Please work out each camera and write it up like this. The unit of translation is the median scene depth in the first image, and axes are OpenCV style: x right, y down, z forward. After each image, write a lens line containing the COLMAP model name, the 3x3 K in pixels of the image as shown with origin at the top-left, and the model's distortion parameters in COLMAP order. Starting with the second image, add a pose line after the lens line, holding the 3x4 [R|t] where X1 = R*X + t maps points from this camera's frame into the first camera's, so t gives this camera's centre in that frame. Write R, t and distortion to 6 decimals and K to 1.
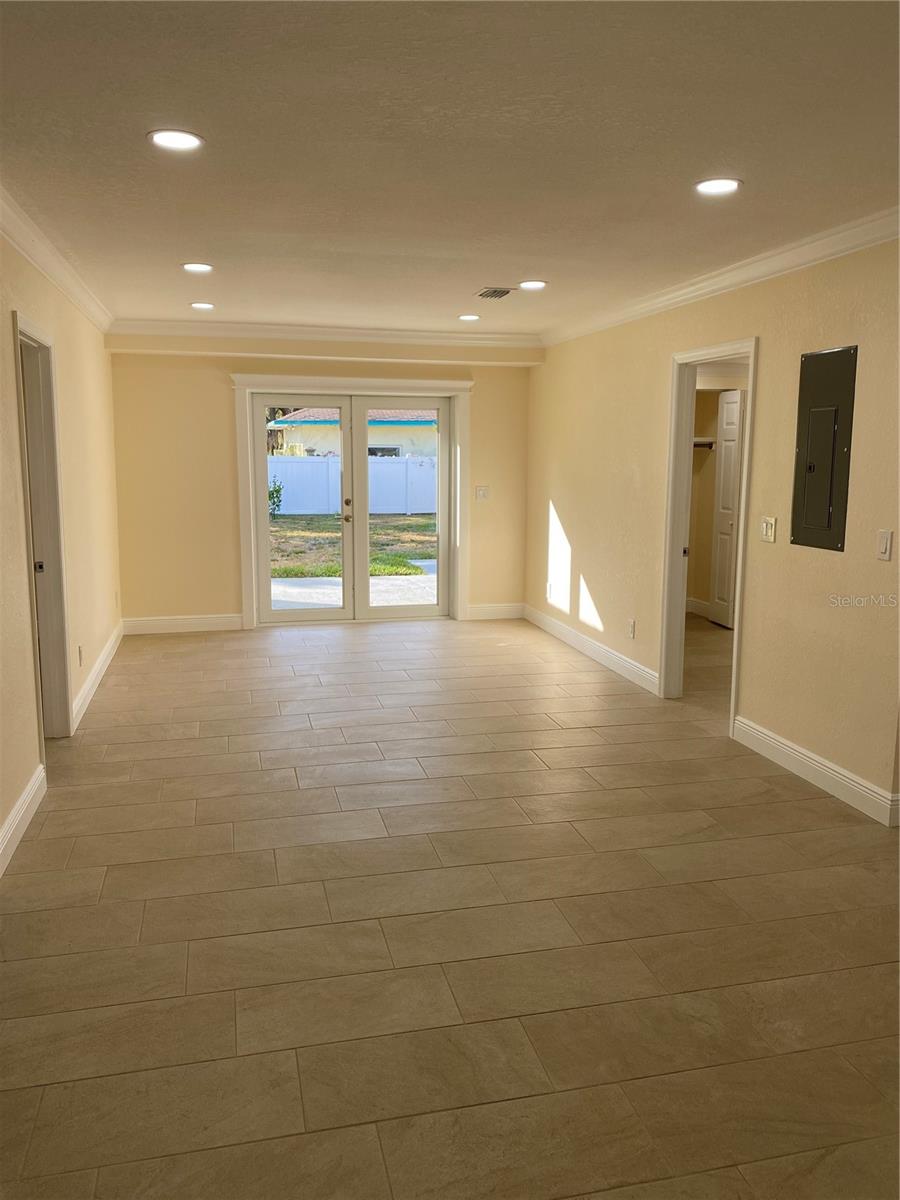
lens RADIAL K [[923.0, 0, 450.0], [0, 923.0, 600.0], [0, 0, 1]] dist [0.112527, -0.193737]
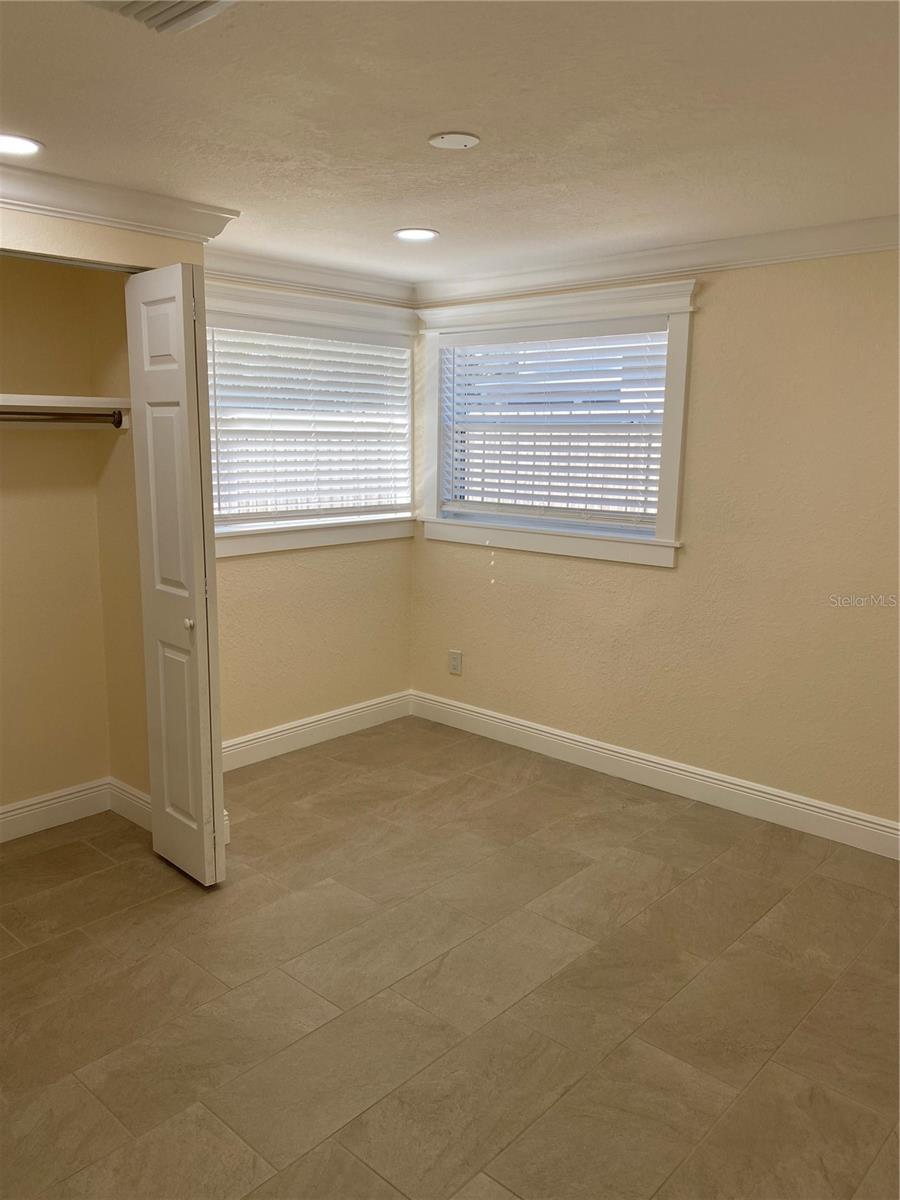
lens RADIAL K [[923.0, 0, 450.0], [0, 923.0, 600.0], [0, 0, 1]] dist [0.112527, -0.193737]
pose [[0.833930, -0.083487, 0.545518, 0.182568], [0.076435, 0.996437, 0.035651, -0.096308], [-0.546551, 0.011966, 0.837341, 0.618049]]
